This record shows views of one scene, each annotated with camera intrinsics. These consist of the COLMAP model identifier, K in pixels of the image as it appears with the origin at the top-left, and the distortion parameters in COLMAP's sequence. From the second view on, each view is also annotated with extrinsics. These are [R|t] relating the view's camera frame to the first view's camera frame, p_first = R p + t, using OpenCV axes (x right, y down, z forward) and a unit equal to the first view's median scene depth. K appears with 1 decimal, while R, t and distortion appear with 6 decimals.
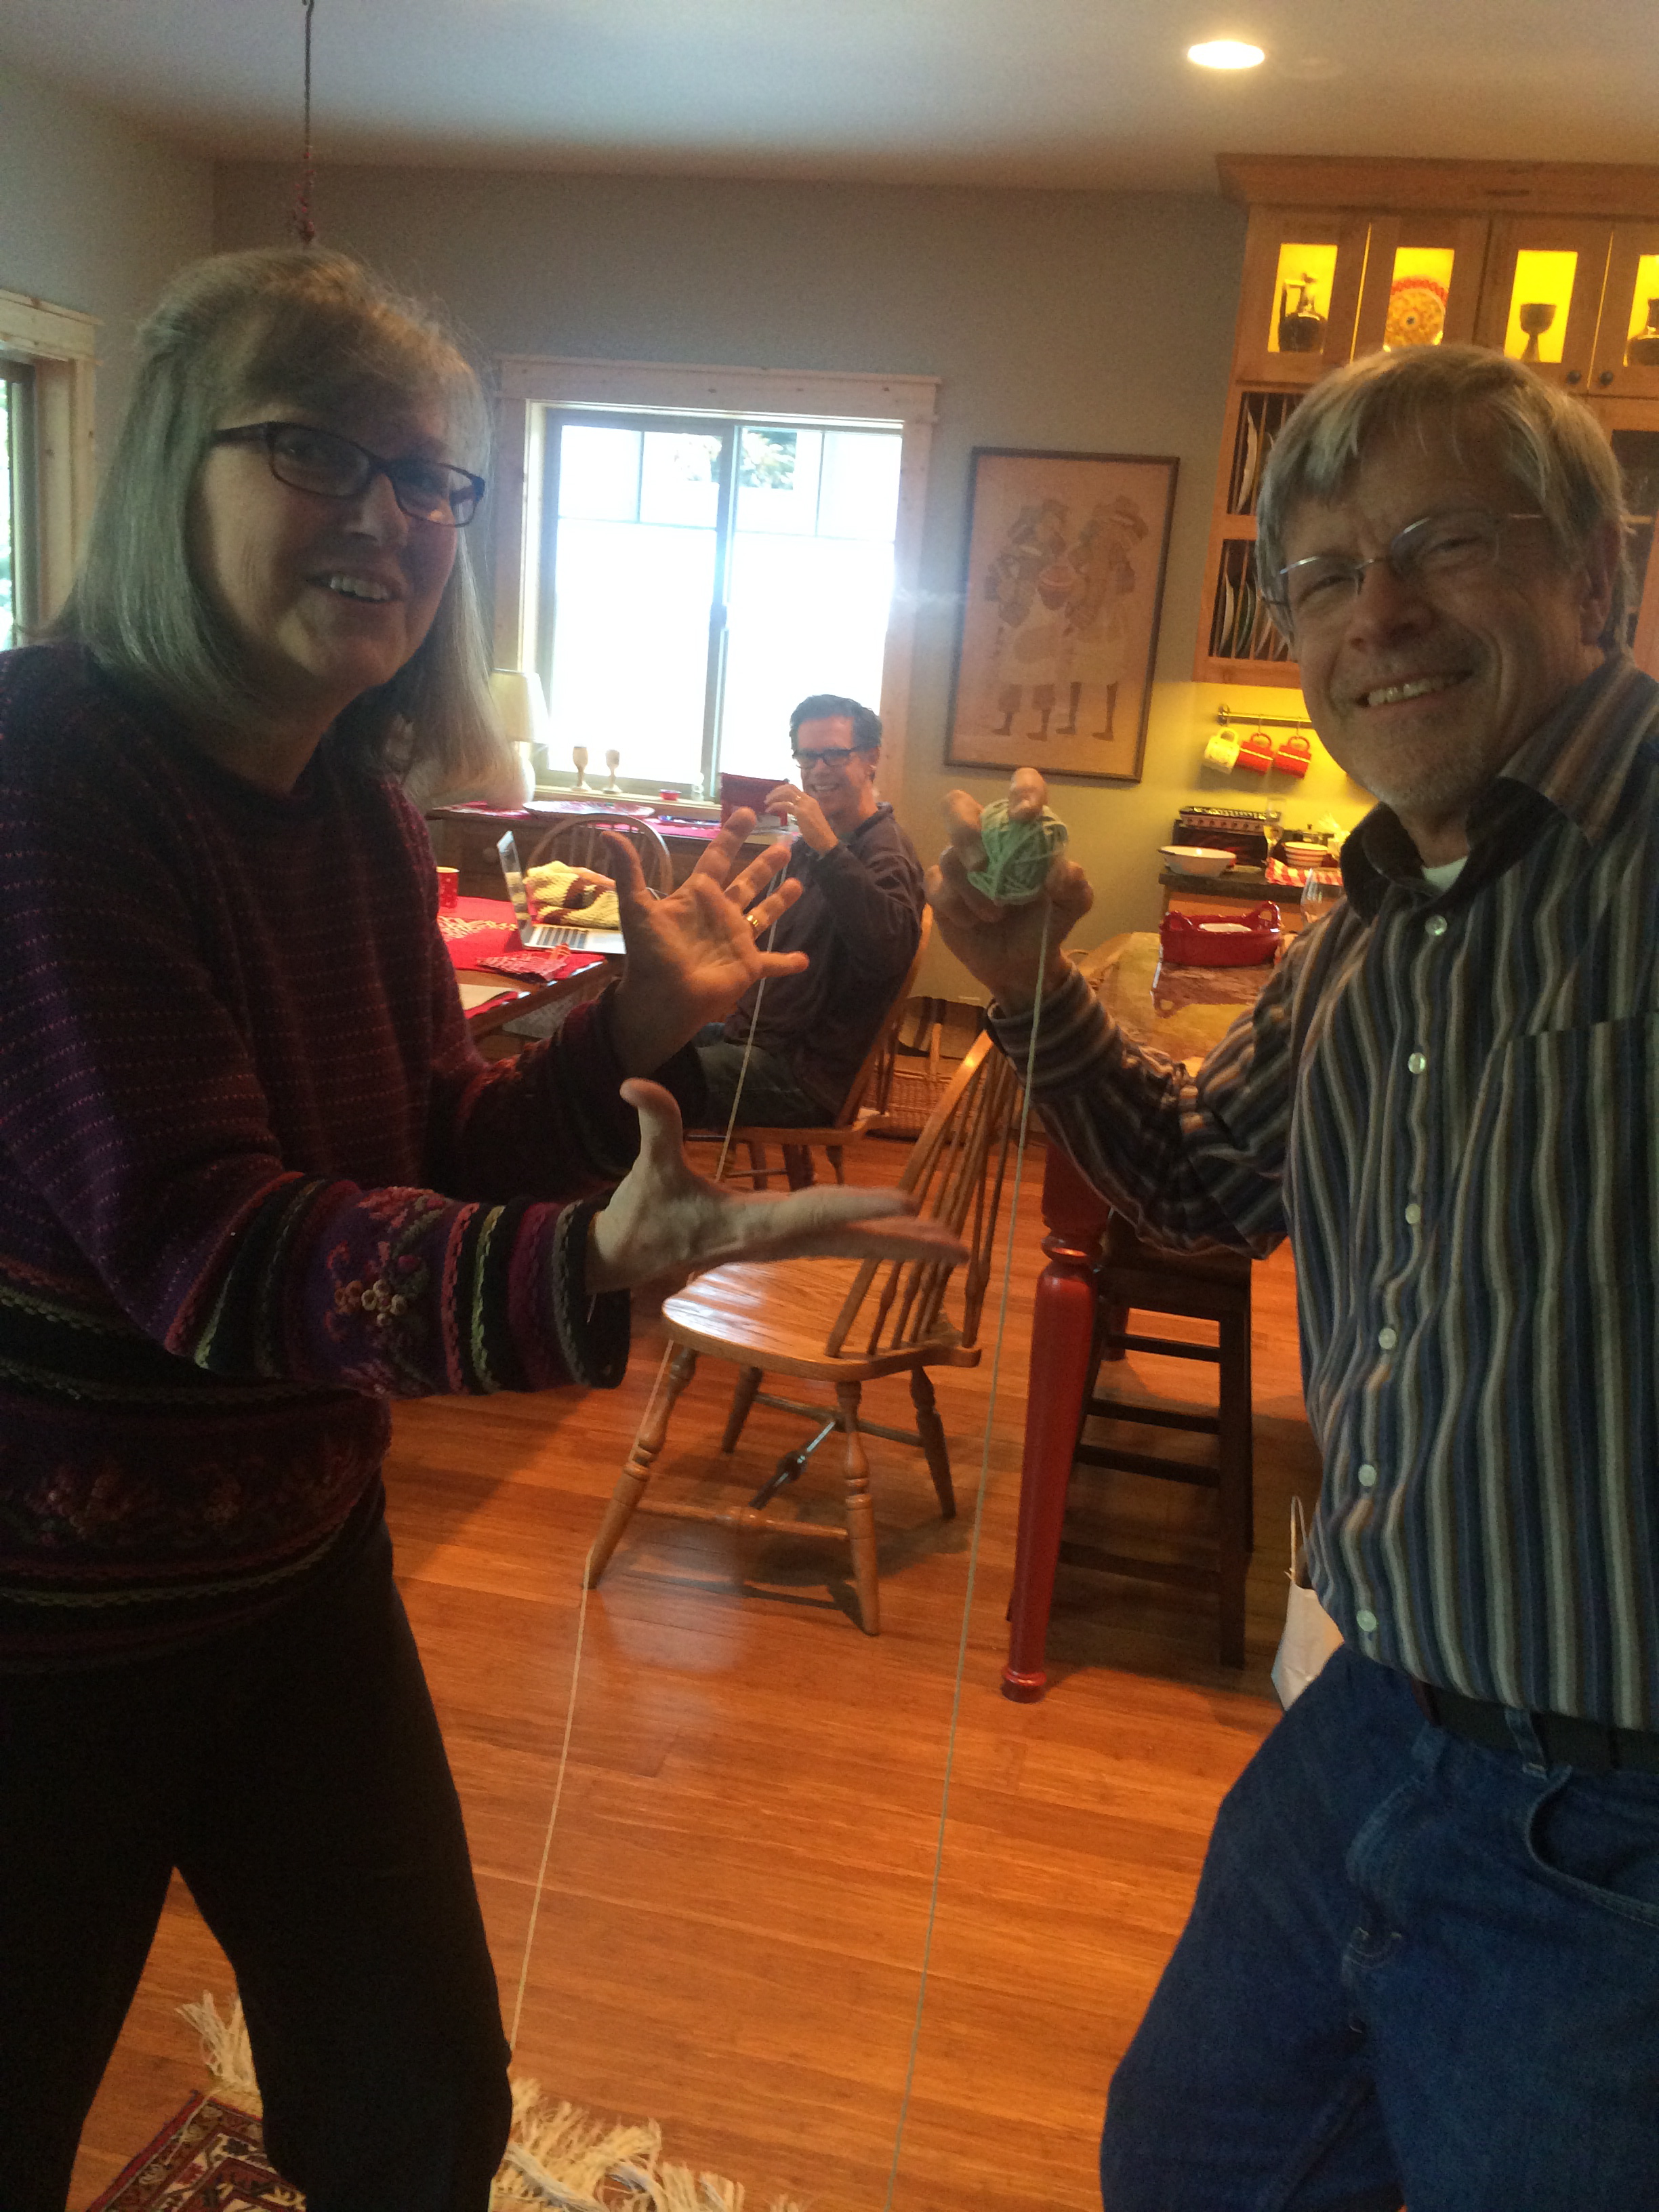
lens RADIAL K [[1898.6, 0, 829.5], [0, 1898.6, 1106.0], [0, 0, 1]] dist [0.085761, -0.130877]
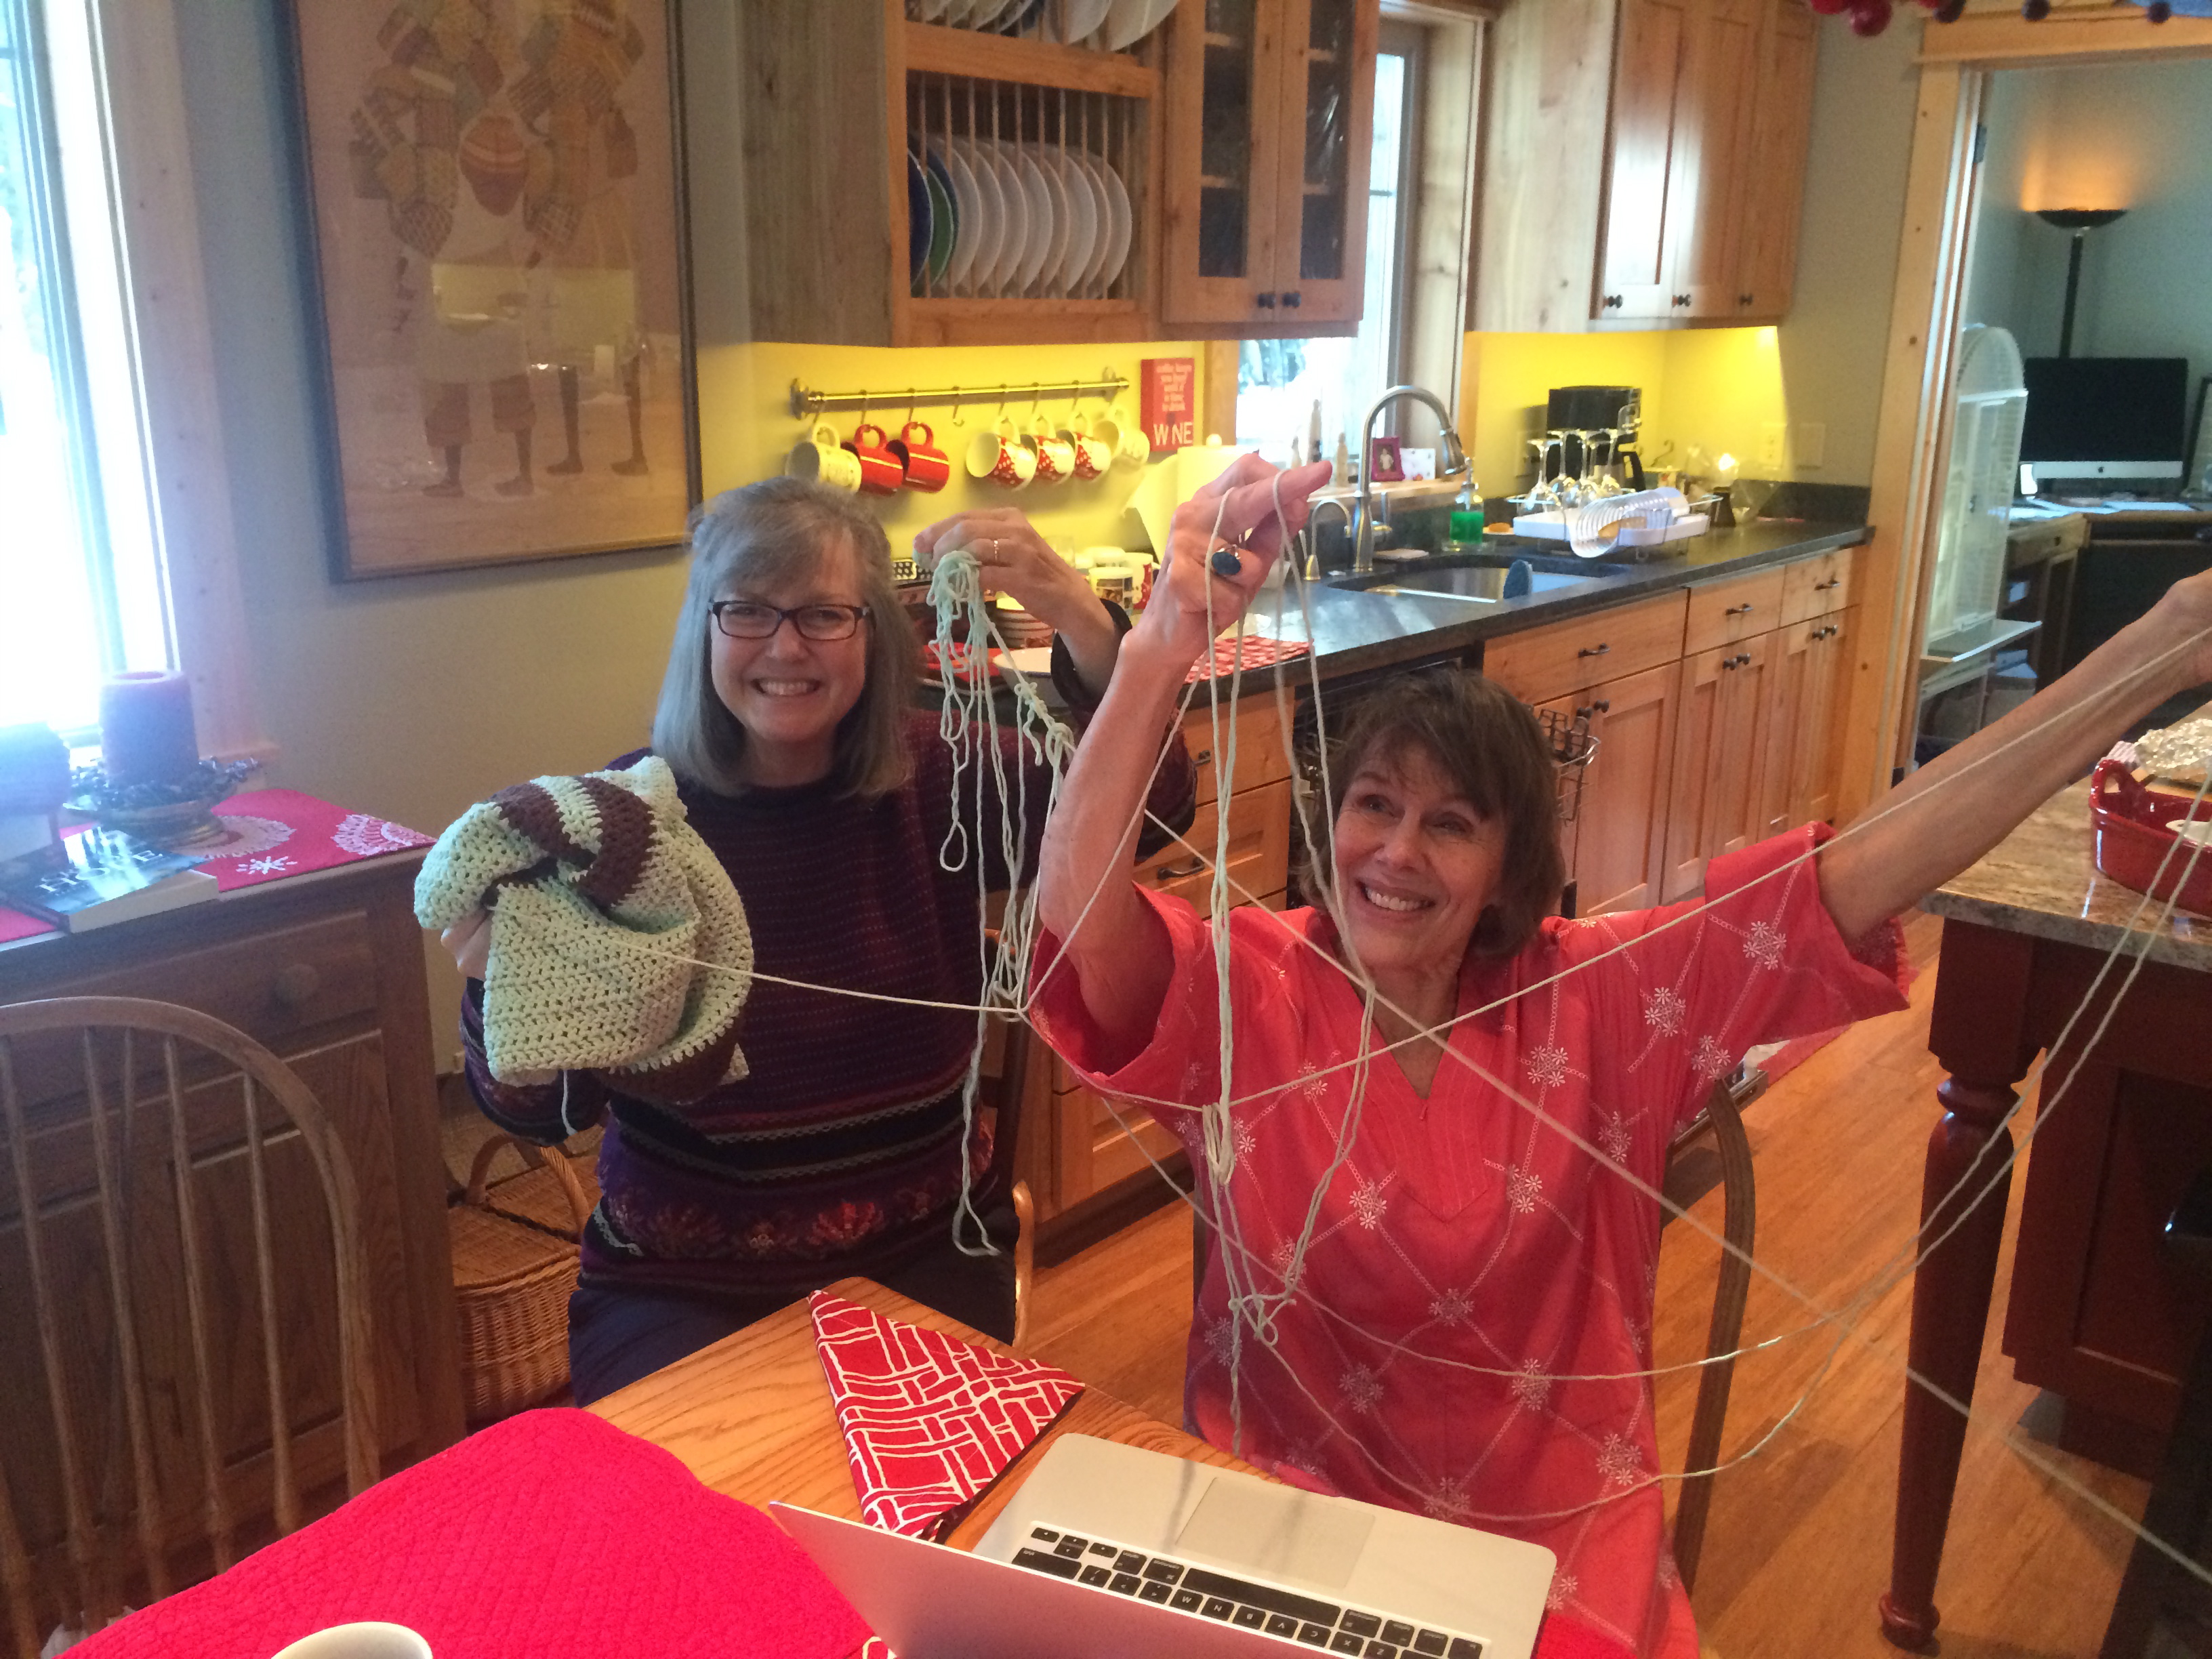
lens RADIAL K [[1898.6, 0, 1106.0], [0, 1898.6, 829.5], [0, 0, 1]] dist [0.085761, -0.130877]
pose [[0.466764, -0.311721, 0.827624, -0.246923], [0.229451, 0.946462, 0.227074, -0.192074], [-0.854098, 0.083909, 0.513299, 0.653364]]
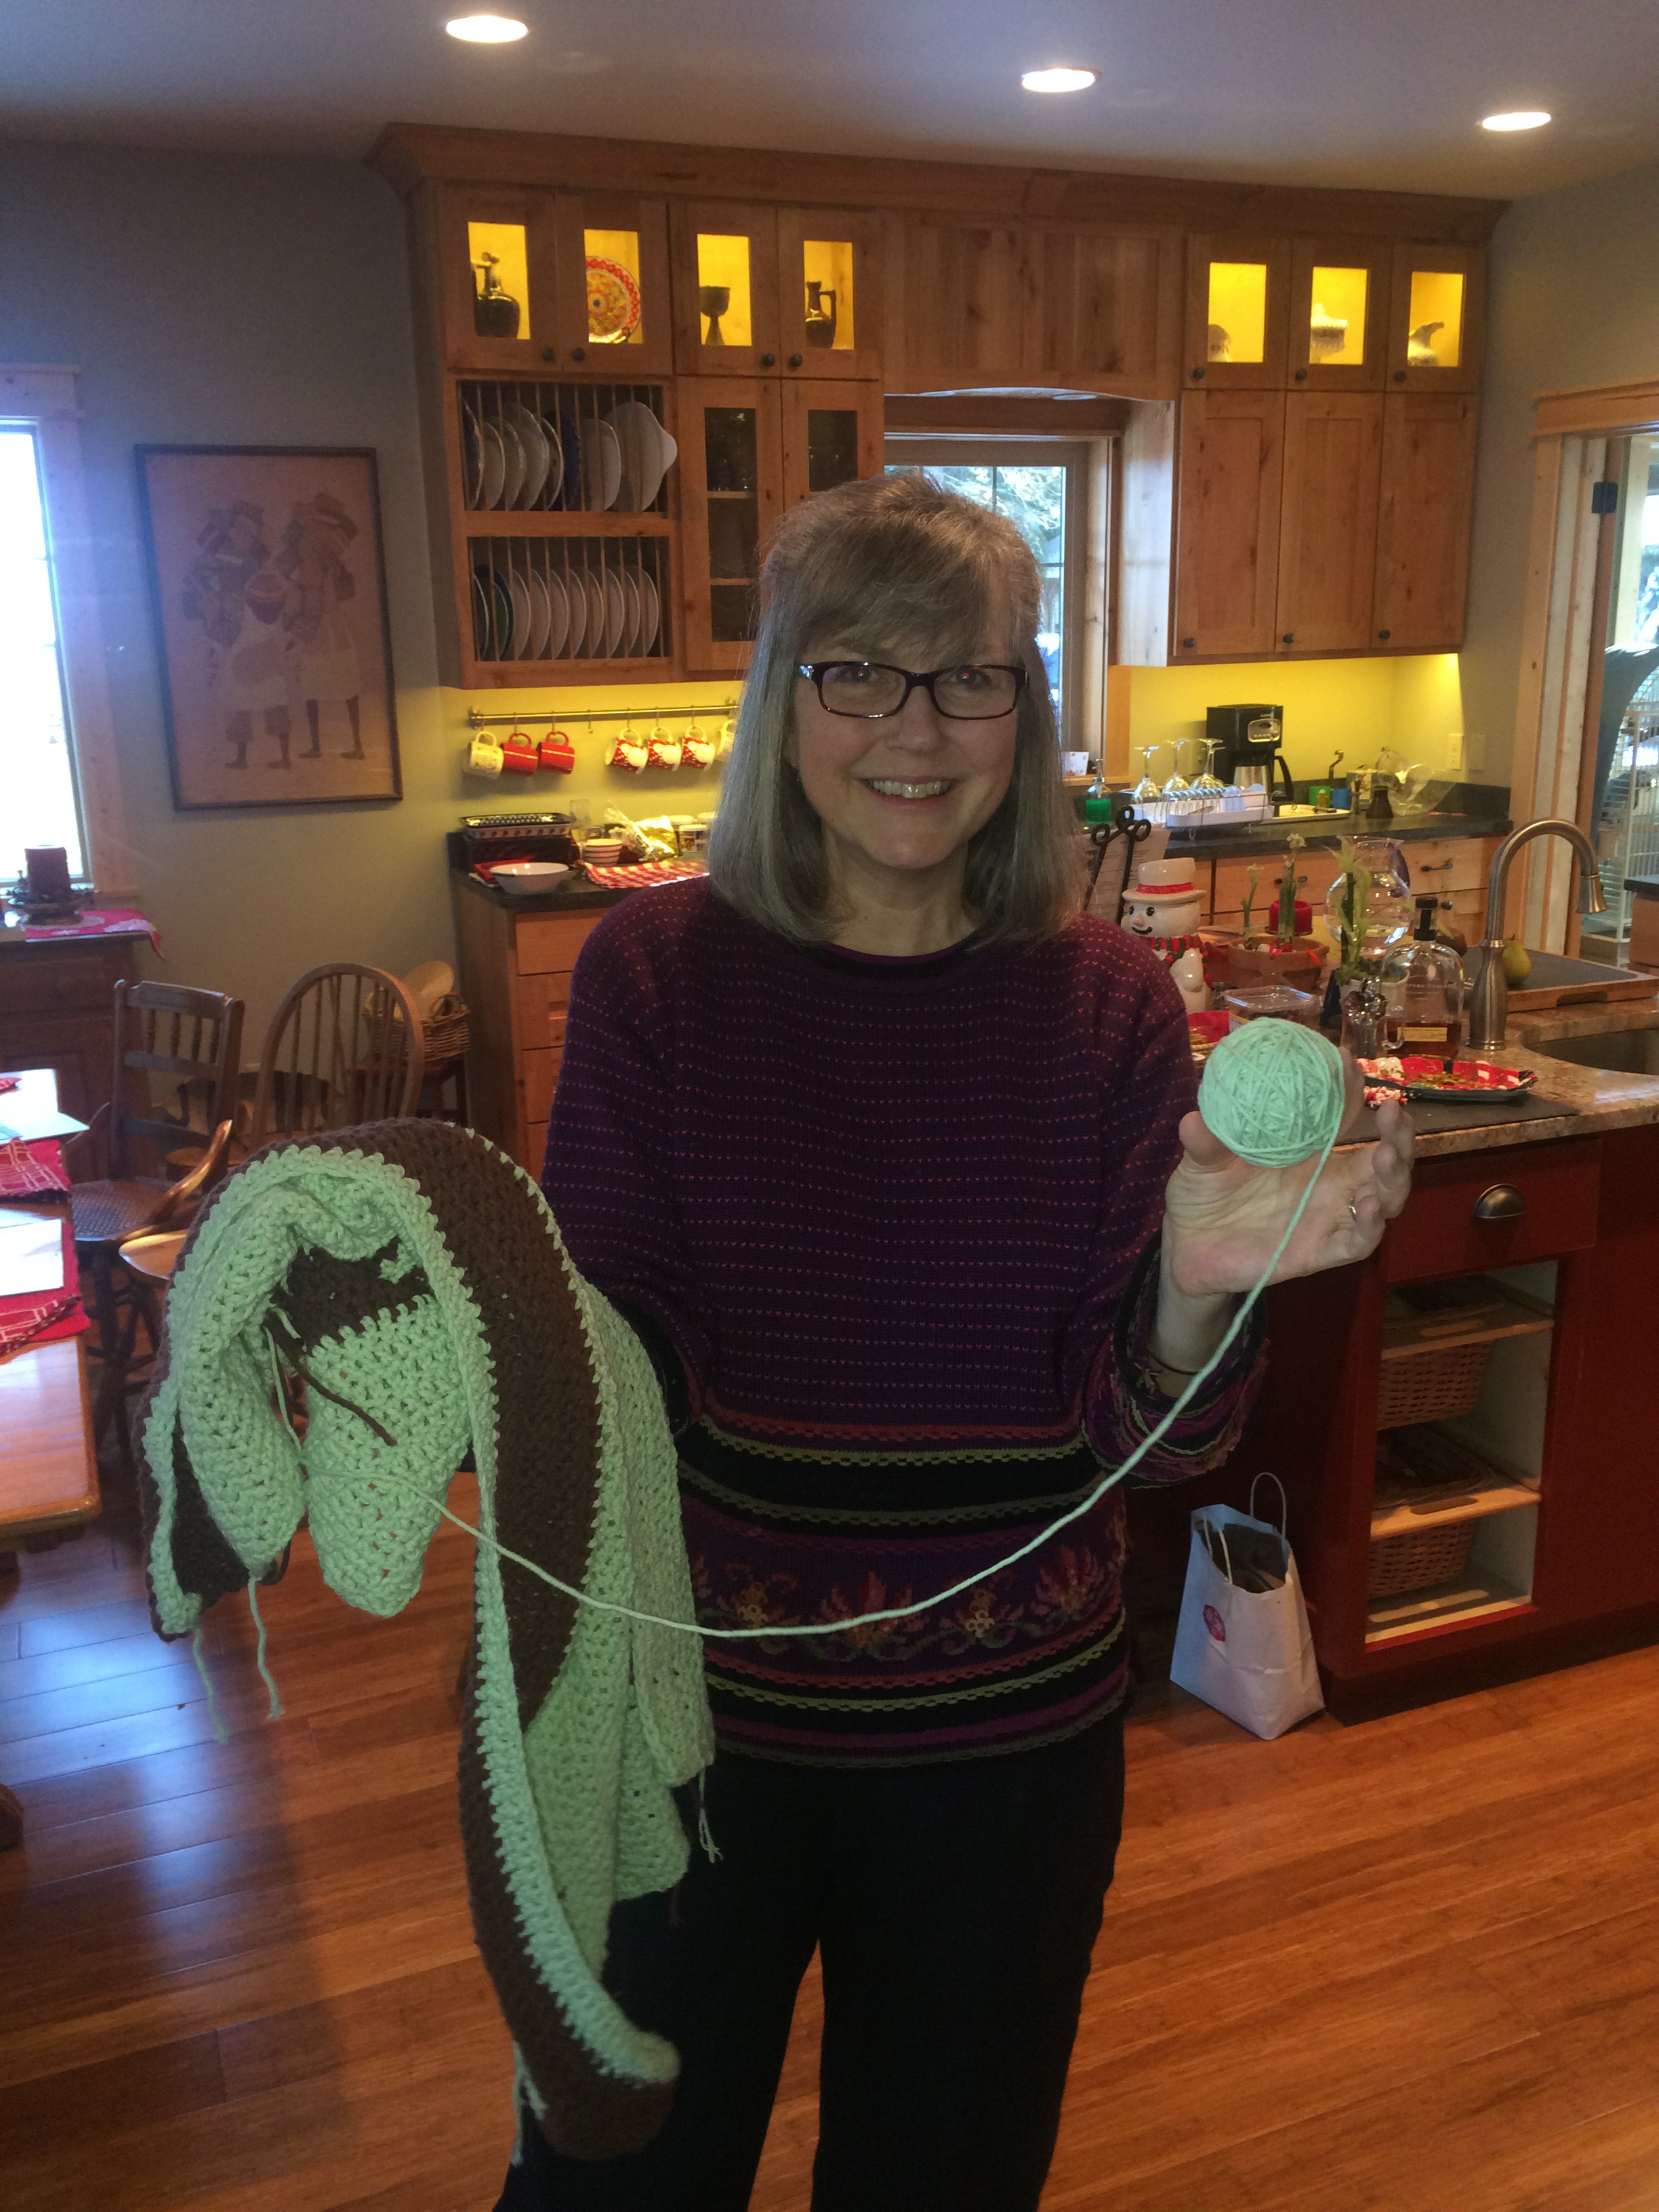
lens RADIAL K [[1898.6, 0, 829.5], [0, 1898.6, 1106.0], [0, 0, 1]] dist [0.085761, -0.130877]
pose [[0.810600, -0.237708, 0.535185, -0.205530], [0.214320, 0.970925, 0.106633, -0.080425], [-0.544972, 0.028264, 0.837978, 0.111874]]
